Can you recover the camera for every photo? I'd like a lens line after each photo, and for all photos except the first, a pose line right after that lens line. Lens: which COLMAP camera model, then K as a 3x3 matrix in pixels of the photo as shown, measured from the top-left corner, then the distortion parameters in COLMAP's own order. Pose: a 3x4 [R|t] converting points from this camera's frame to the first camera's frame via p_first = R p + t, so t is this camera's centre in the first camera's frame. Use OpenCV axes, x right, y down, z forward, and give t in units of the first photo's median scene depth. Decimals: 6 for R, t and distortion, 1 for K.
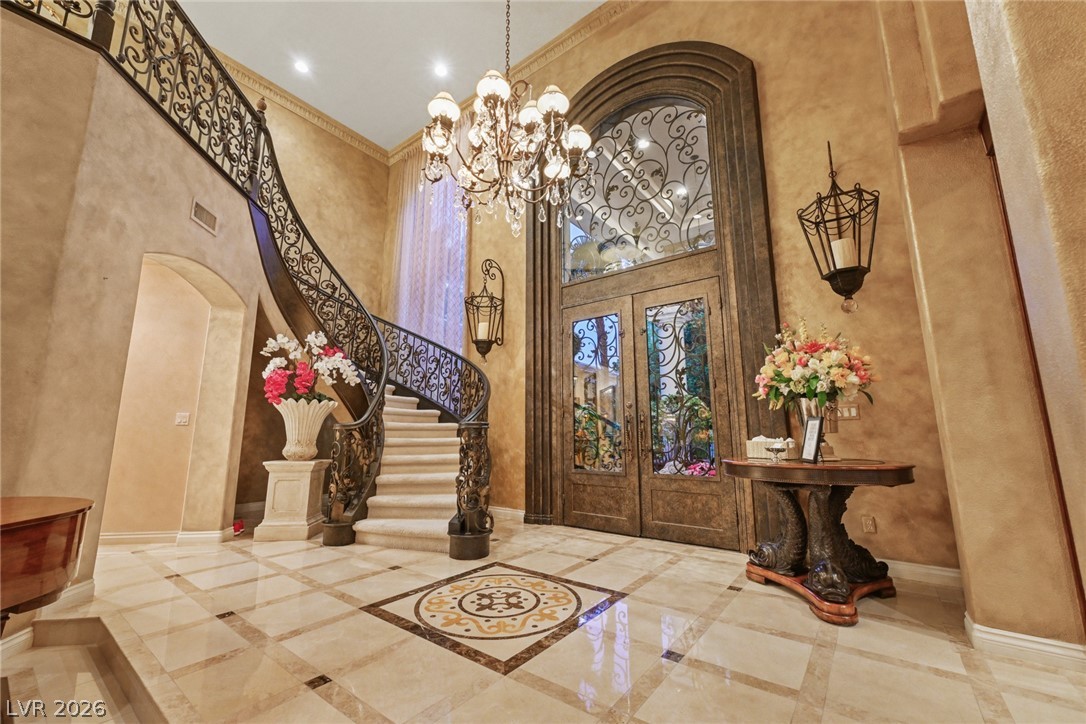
lens RADIAL K [[426.5, 0, 543.0], [0, 426.5, 362.0], [0, 0, 1]] dist [-0.000153, -0.000016]
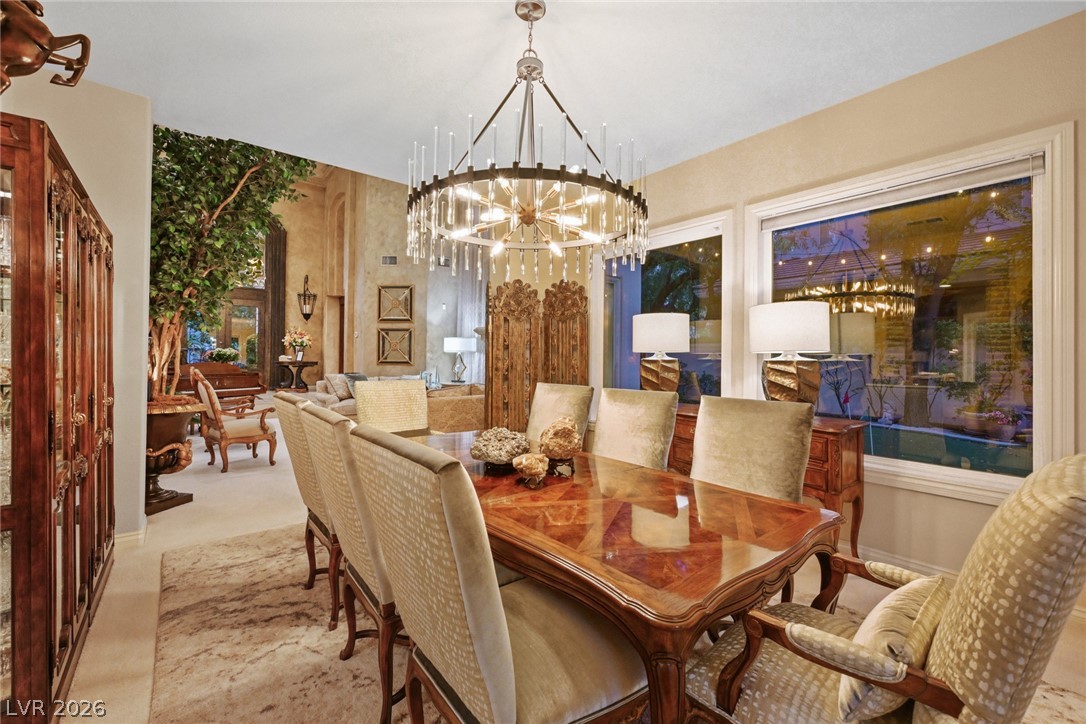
lens RADIAL K [[440.1, 0, 543.0], [0, 440.1, 362.0], [0, 0, 1]] dist [-0.000259, -0.000008]
pose [[0.221343, 0.000032, 0.975196, -2.747682], [-0.179321, 0.982950, 0.040669, -0.330746], [-0.958567, -0.183875, 0.217575, -2.033174]]
